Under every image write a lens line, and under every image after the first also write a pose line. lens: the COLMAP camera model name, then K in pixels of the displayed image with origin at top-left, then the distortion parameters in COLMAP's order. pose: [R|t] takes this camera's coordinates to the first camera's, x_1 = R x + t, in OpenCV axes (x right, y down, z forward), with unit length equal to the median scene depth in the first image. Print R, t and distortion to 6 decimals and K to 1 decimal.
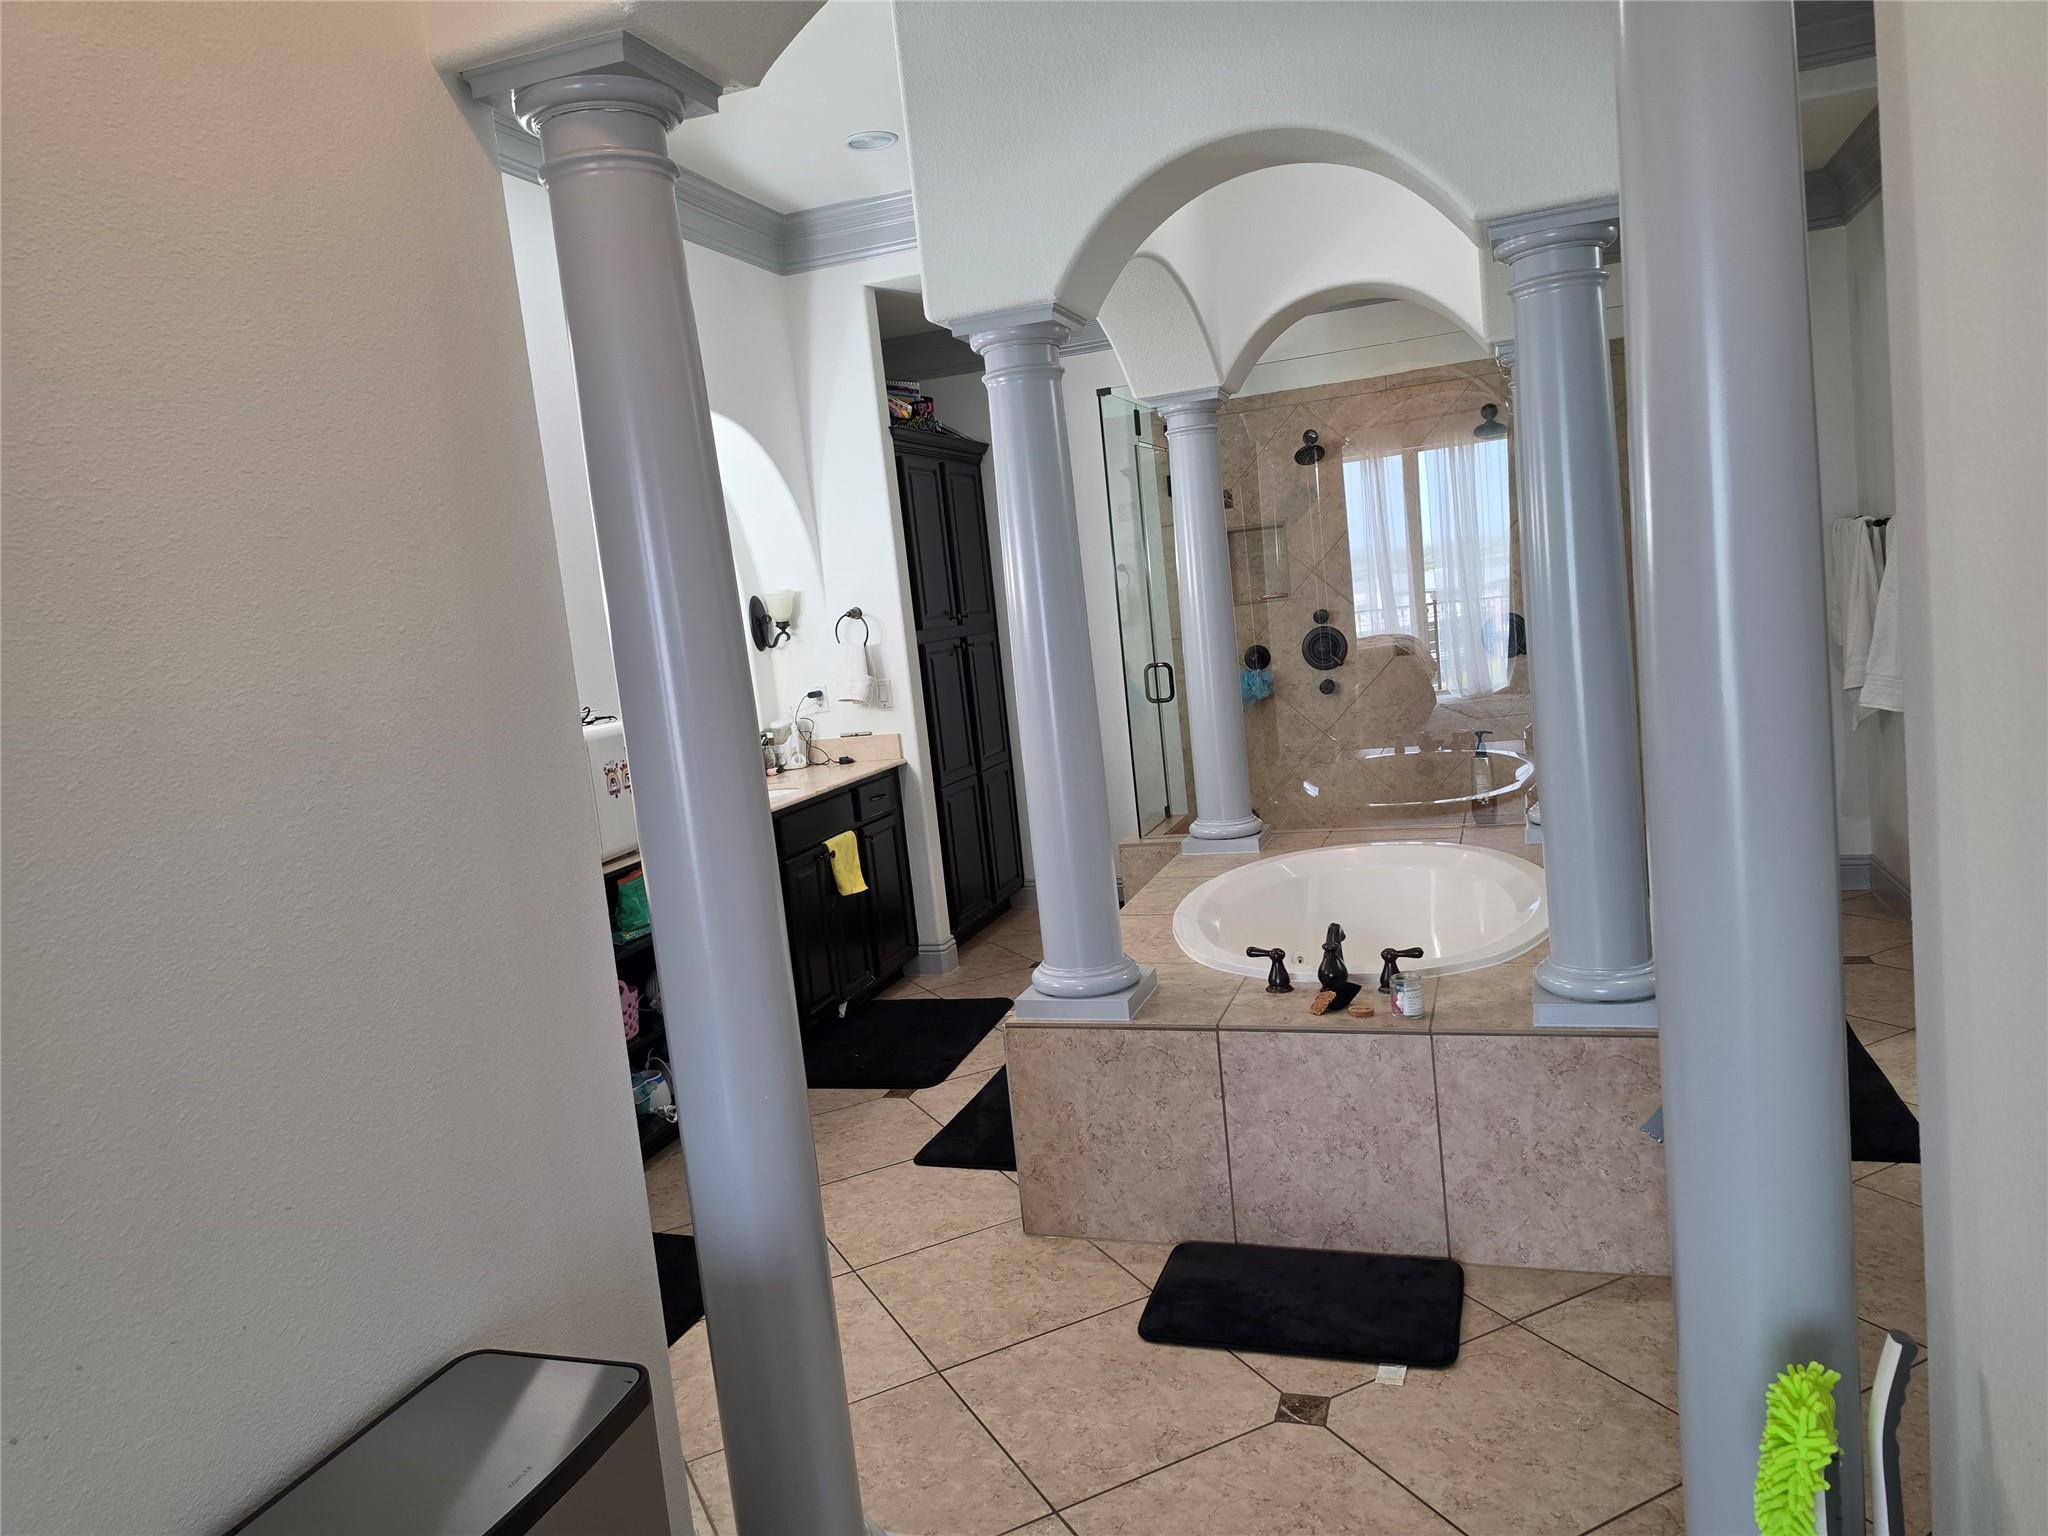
lens RADIAL K [[1418.7, 0, 1001.7], [0, 1418.7, 770.8], [0, 0, 1]] dist [0.053024, -0.062608]
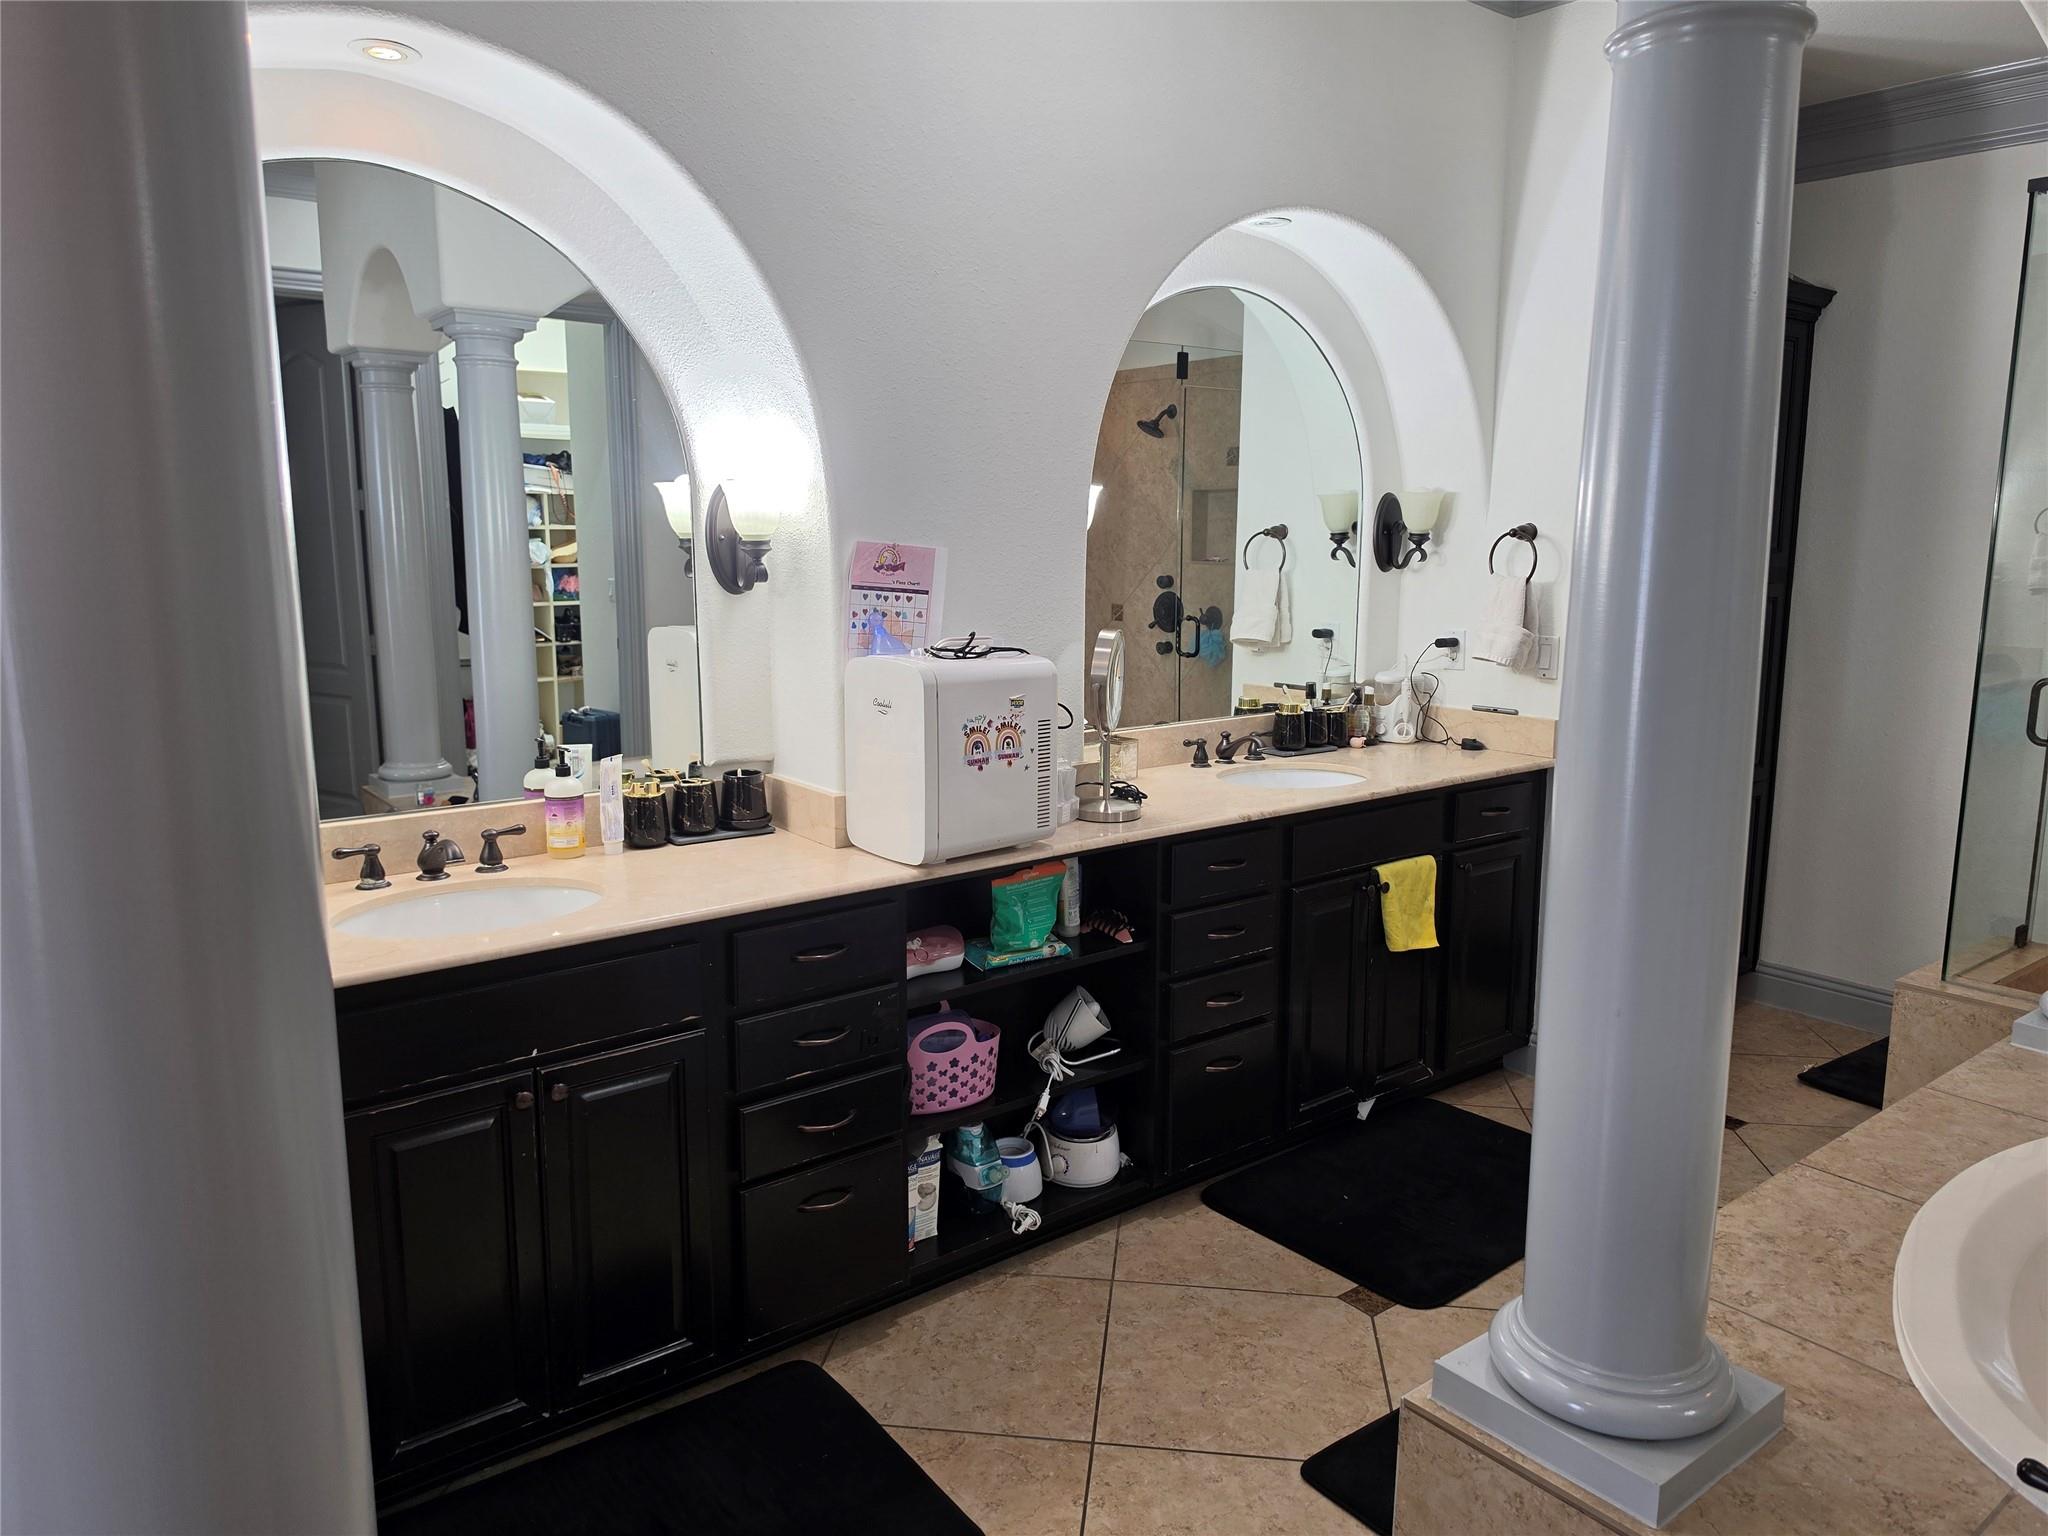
lens RADIAL K [[1418.7, 0, 1008.3], [0, 1418.7, 746.0], [0, 0, 1]] dist [0.053024, -0.062608]
pose [[0.834844, 0.188931, -0.517049, 0.060937], [-0.155720, 0.981948, 0.107375, -0.046155], [0.528002, -0.009126, 0.849194, 0.295182]]
